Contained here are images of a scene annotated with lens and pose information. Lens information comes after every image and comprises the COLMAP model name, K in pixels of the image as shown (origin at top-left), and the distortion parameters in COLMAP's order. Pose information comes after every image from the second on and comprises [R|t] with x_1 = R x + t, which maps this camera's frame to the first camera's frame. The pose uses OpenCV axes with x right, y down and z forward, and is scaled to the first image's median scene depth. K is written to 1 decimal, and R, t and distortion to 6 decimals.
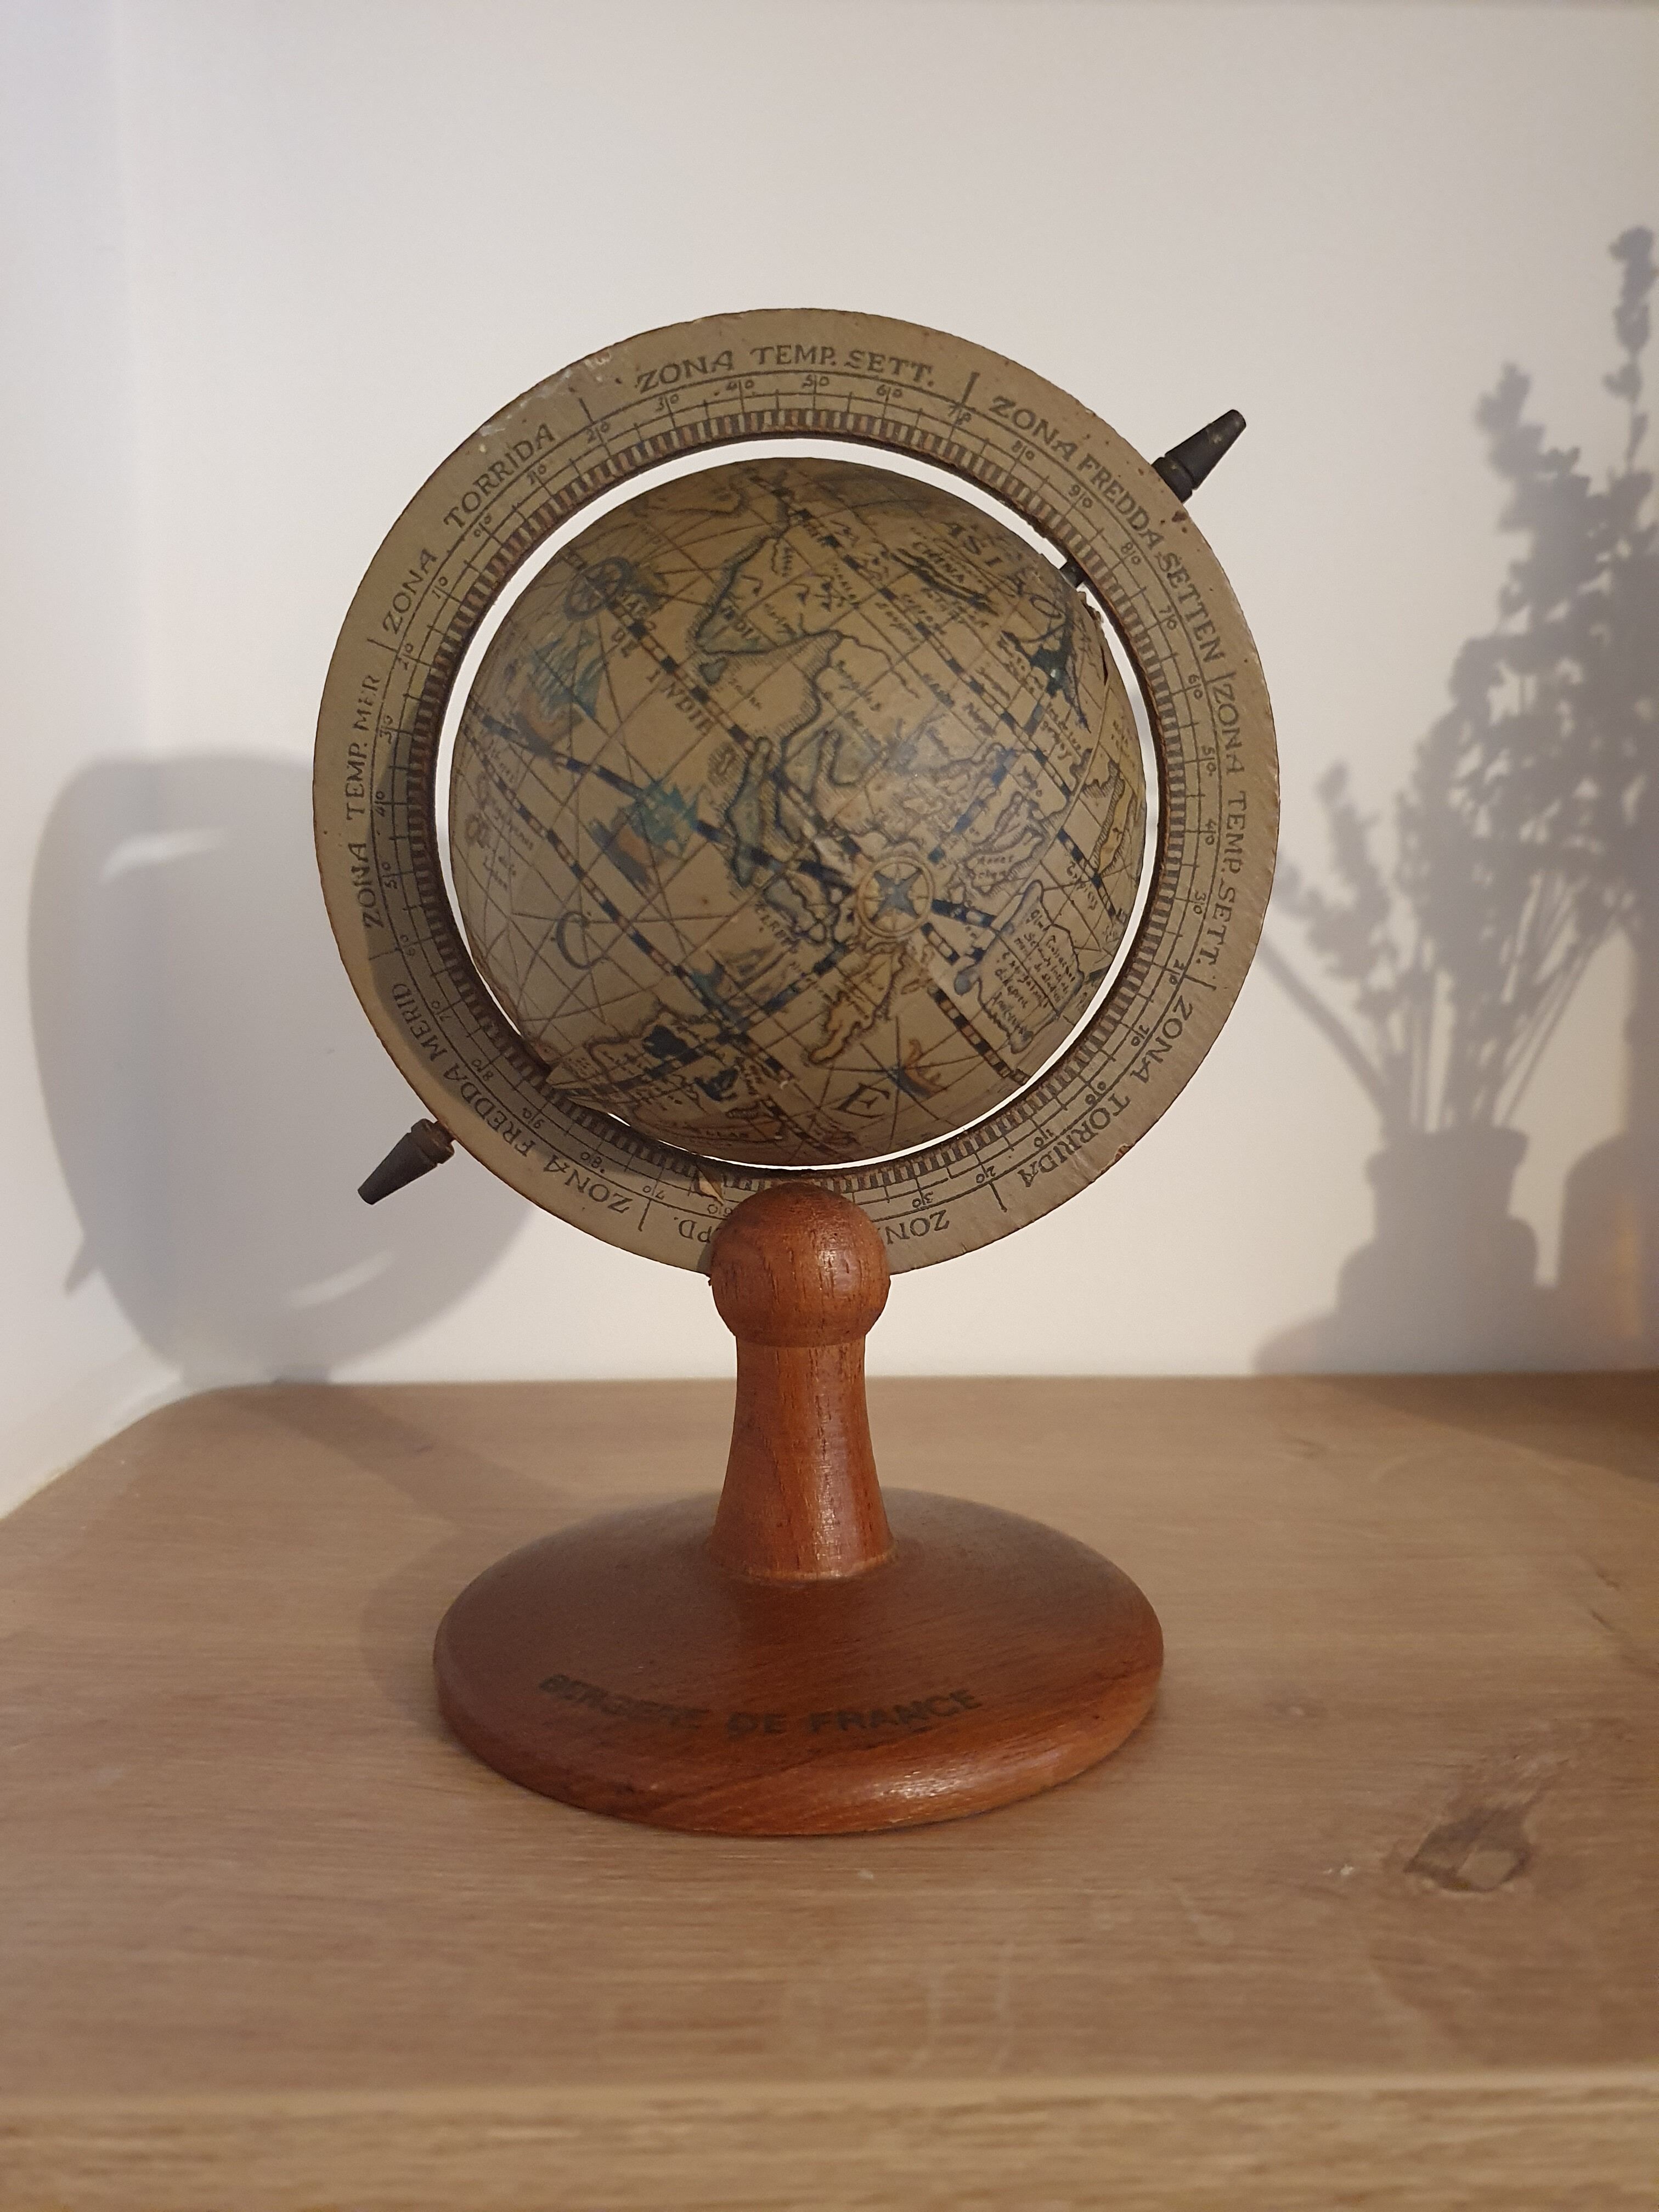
lens RADIAL K [[1692.9, 0, 837.6], [0, 1692.9, 1125.1], [0, 0, 1]] dist [0.110327, -0.345946]
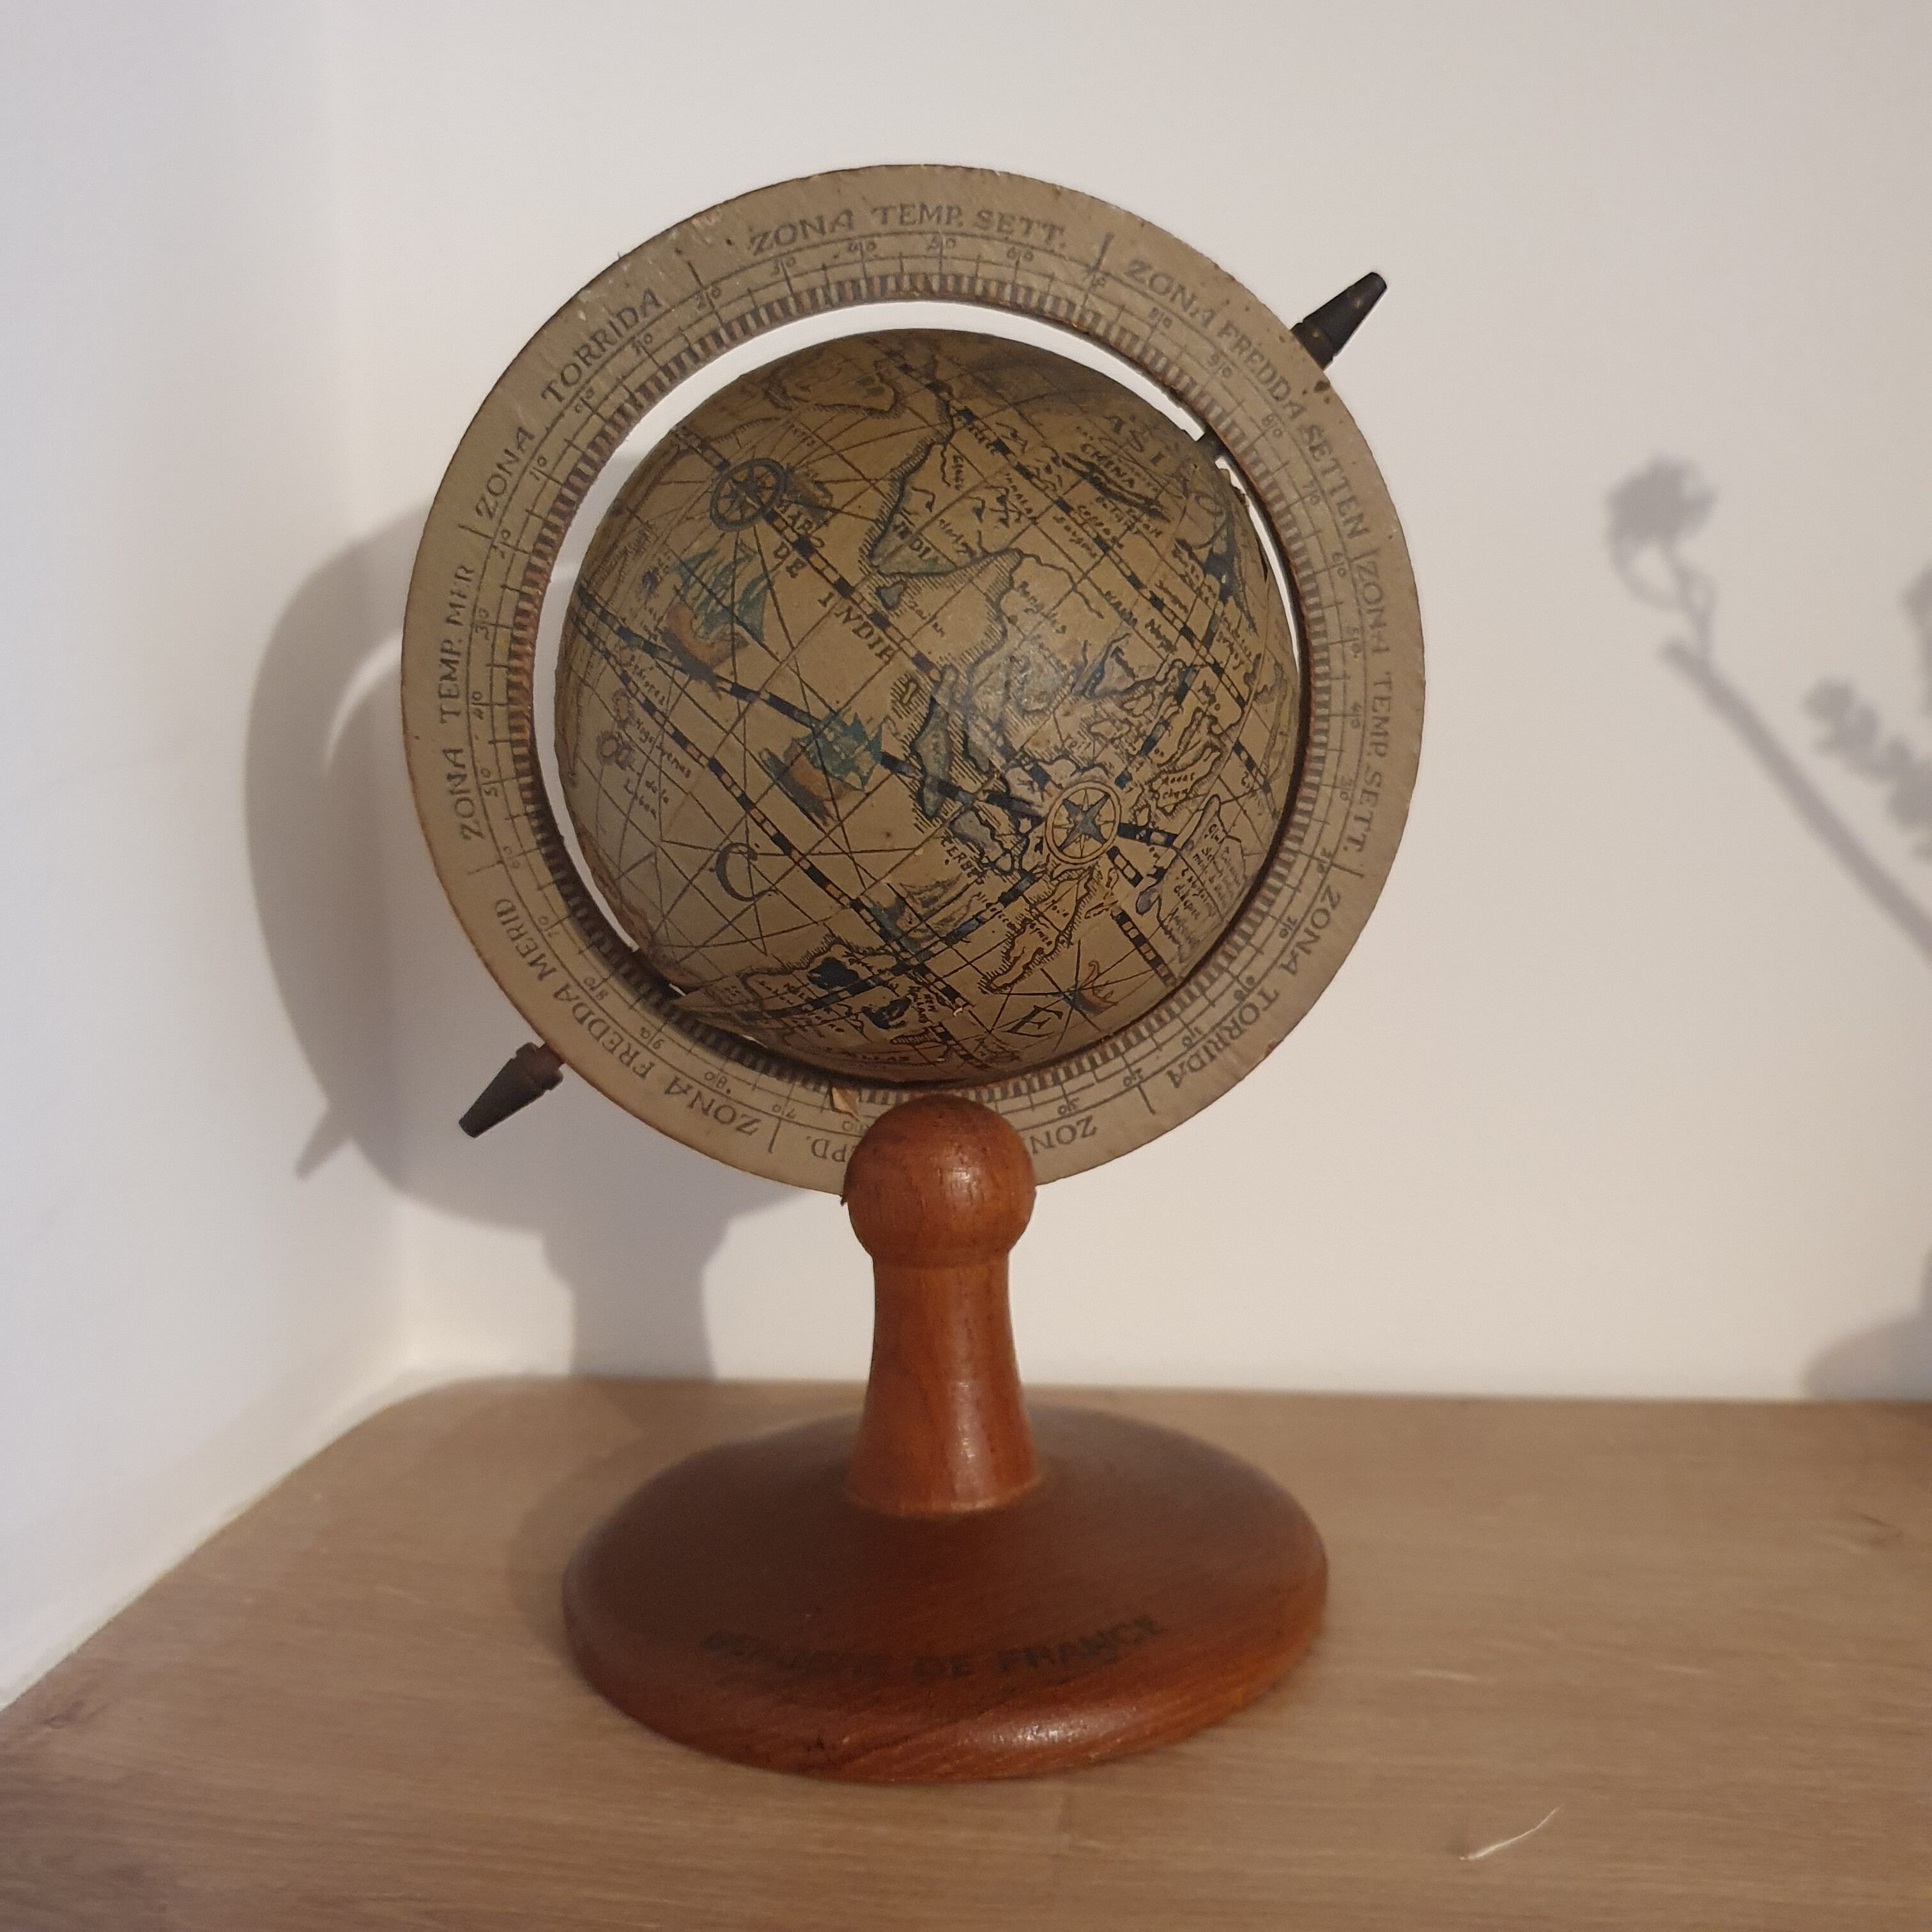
lens RADIAL K [[2031.5, 0, 1000.0], [0, 2031.5, 1018.9], [0, 0, 1]] dist [0.176875, -0.810622]
pose [[0.989445, -0.043460, 0.138237, -0.174434], [0.034486, 0.997180, 0.066659, -0.099828], [-0.140744, -0.061188, 0.988153, -0.147807]]
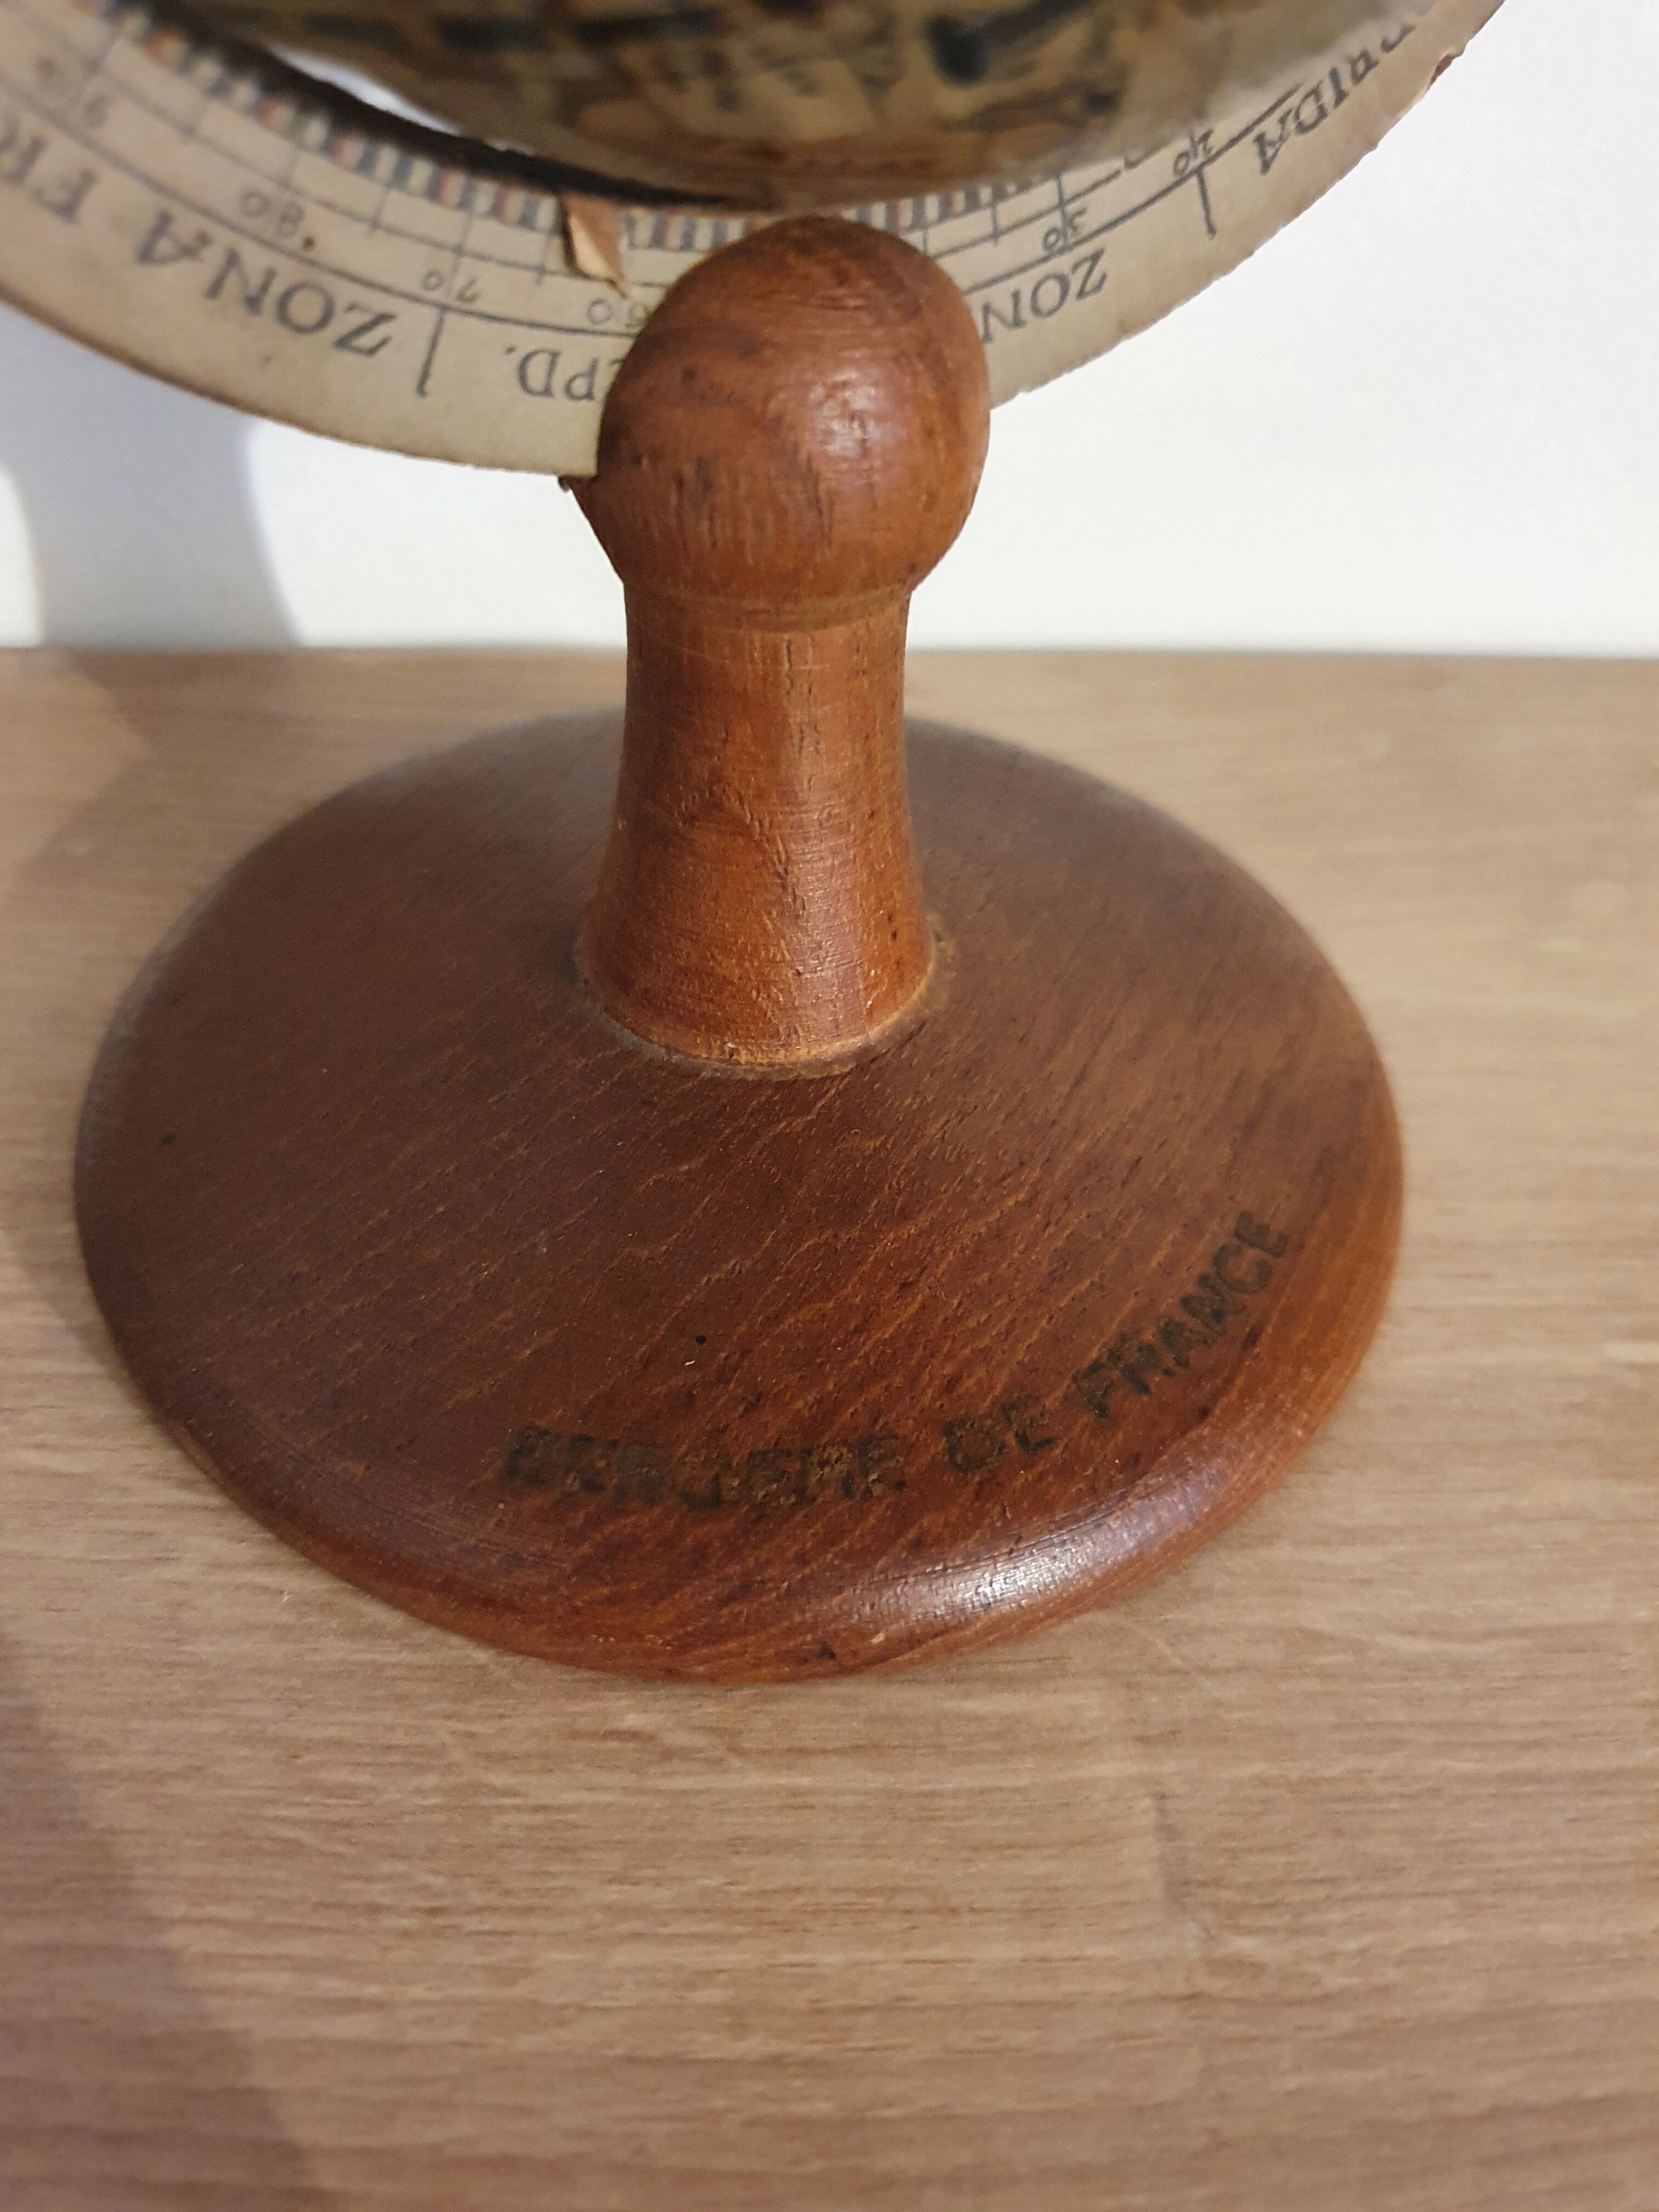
lens RADIAL K [[1826.6, 0, 833.8], [0, 1826.6, 1097.4], [0, 0, 1]] dist [-0.062386, 0.050250]
pose [[0.872527, -0.300302, 0.385377, -0.289311], [0.000386, 0.789215, 0.614117, -0.074274], [-0.488565, -0.535685, 0.688728, 0.727595]]
